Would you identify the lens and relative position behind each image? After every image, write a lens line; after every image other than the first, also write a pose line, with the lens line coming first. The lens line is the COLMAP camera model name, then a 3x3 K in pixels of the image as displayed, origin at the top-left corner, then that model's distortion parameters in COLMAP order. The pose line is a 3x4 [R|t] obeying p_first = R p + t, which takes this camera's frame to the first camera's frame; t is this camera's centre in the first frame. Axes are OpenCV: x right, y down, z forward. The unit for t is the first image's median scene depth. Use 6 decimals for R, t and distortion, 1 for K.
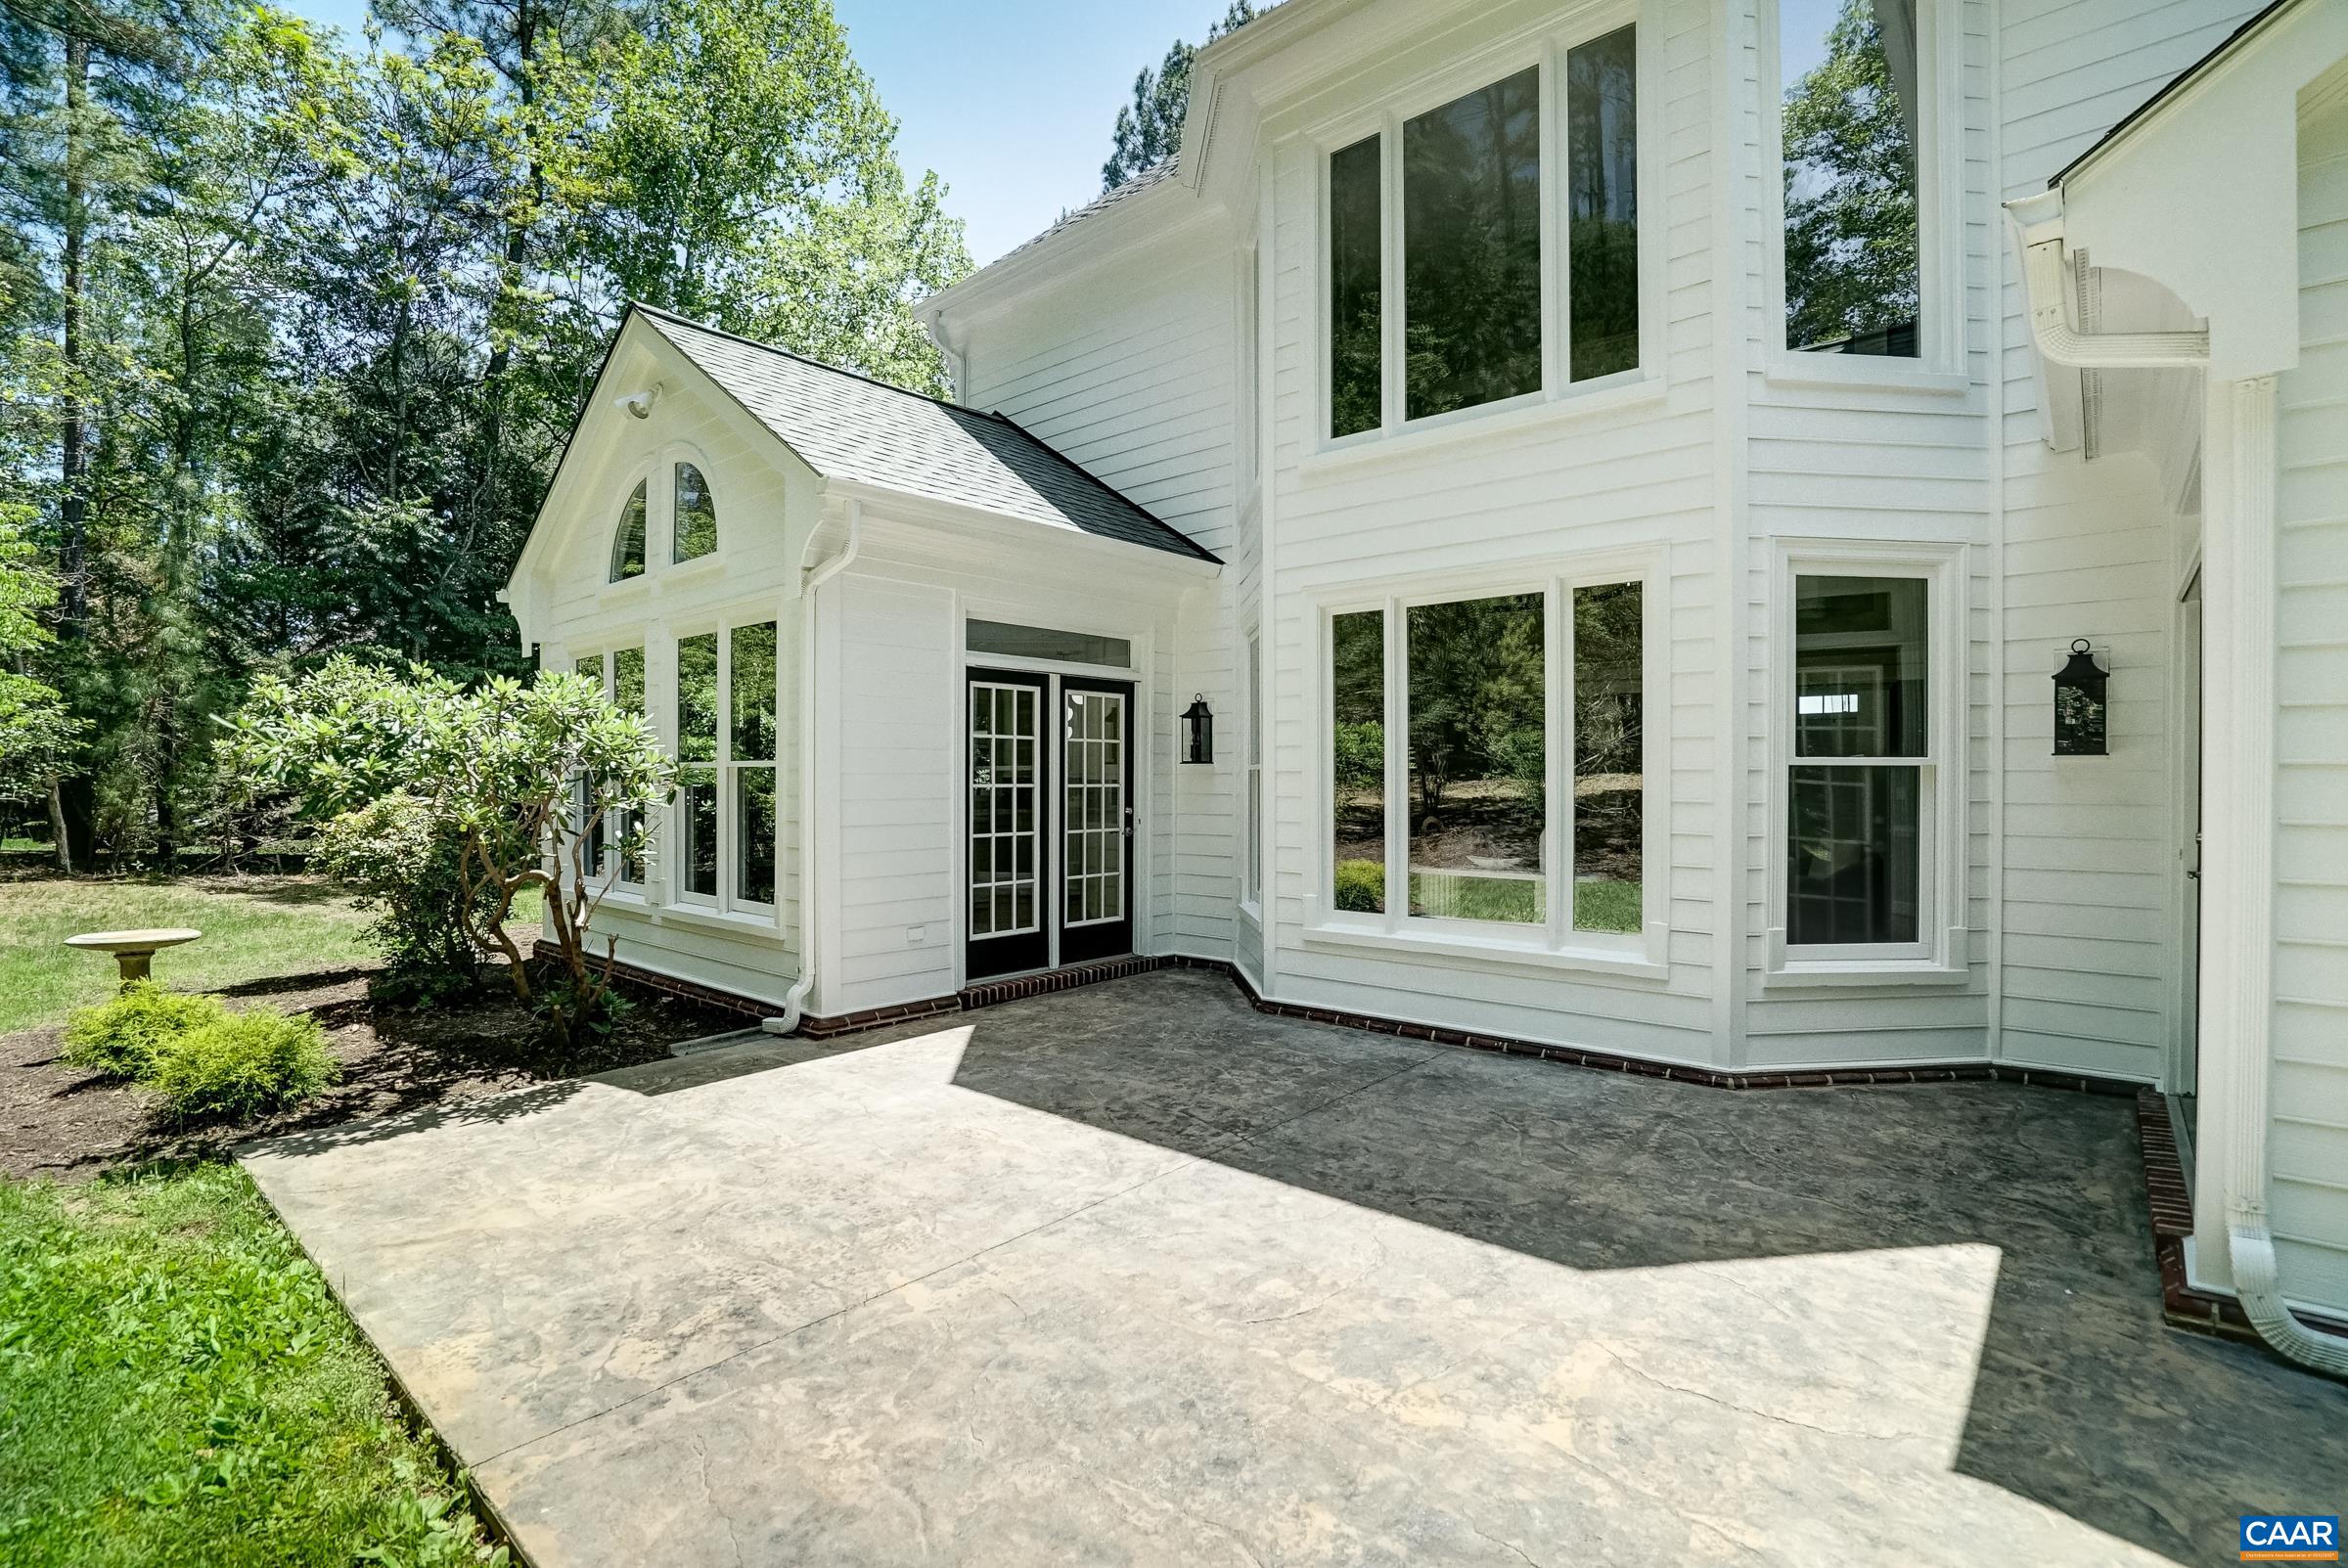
lens RADIAL K [[1117.5, 0, 1165.8], [0, 1117.5, 770.8], [0, 0, 1]] dist [-0.034157, 0.009375]
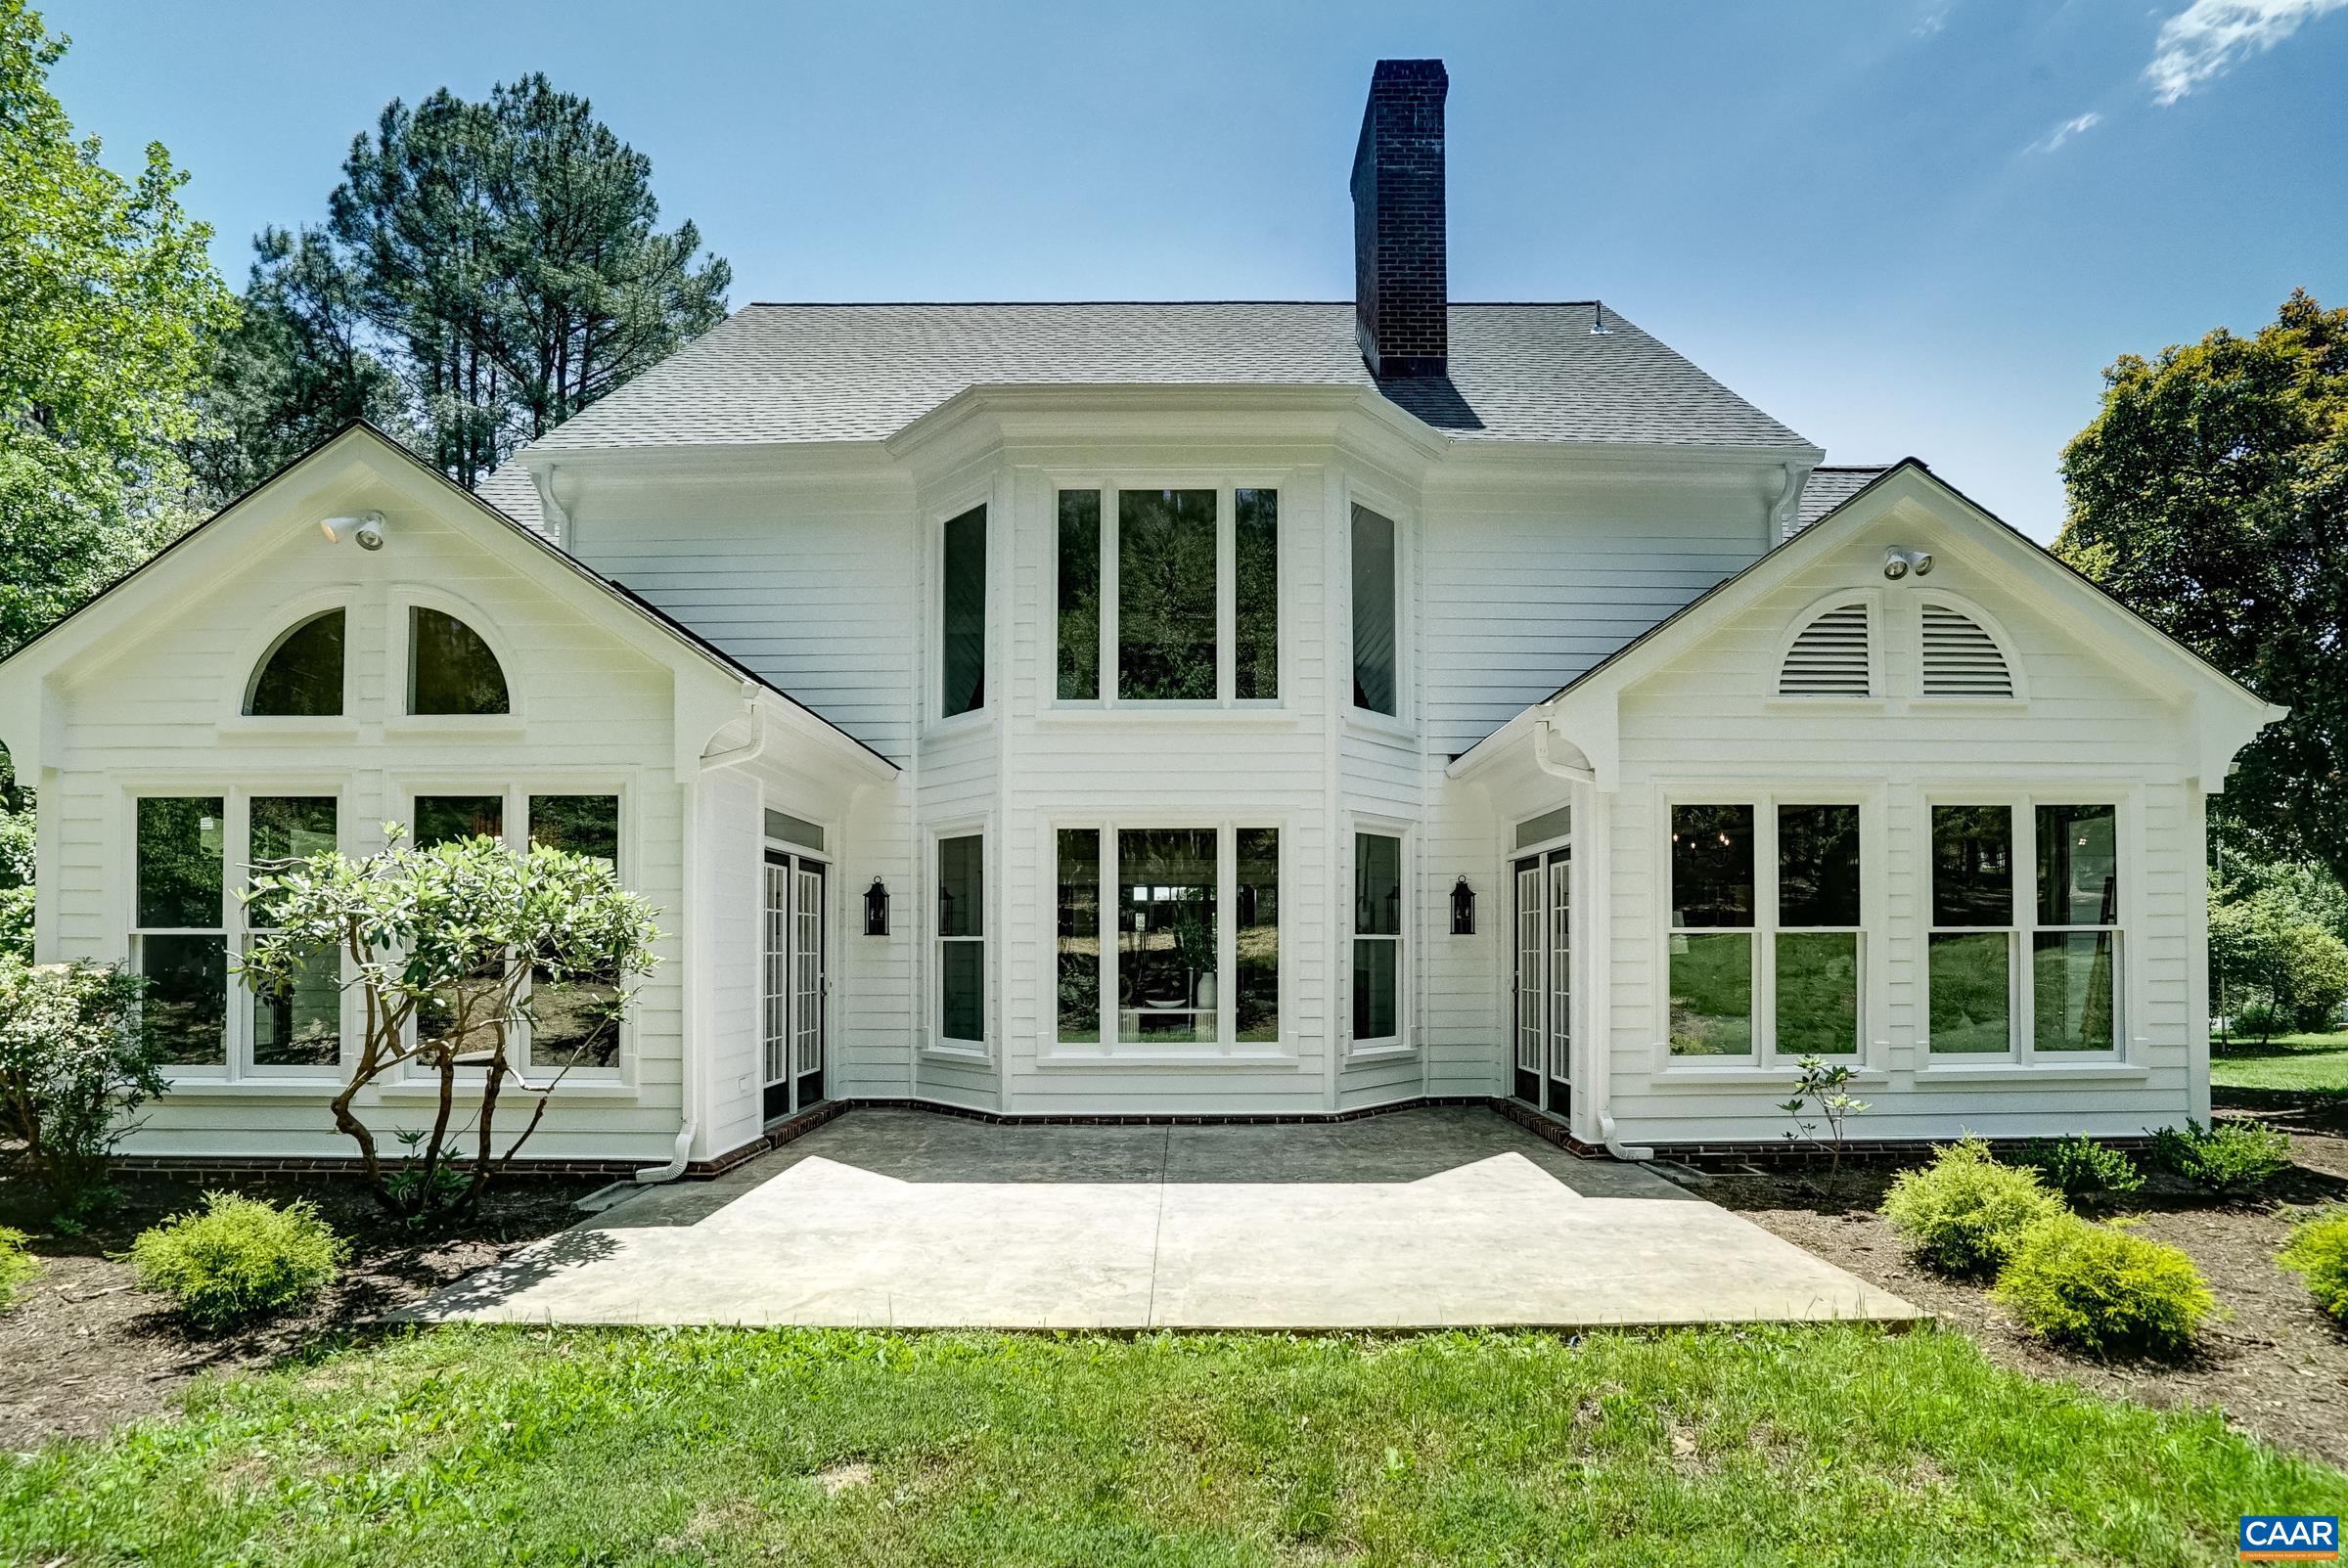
lens RADIAL K [[1117.5, 0, 1208.1], [0, 1117.5, 931.2], [0, 0, 1]] dist [-0.034157, 0.009375]
pose [[0.758629, 0.006594, 0.651490, -0.769881], [-0.001084, 0.999960, -0.008859, -0.001228], [-0.651522, 0.006014, 0.758605, -0.208302]]
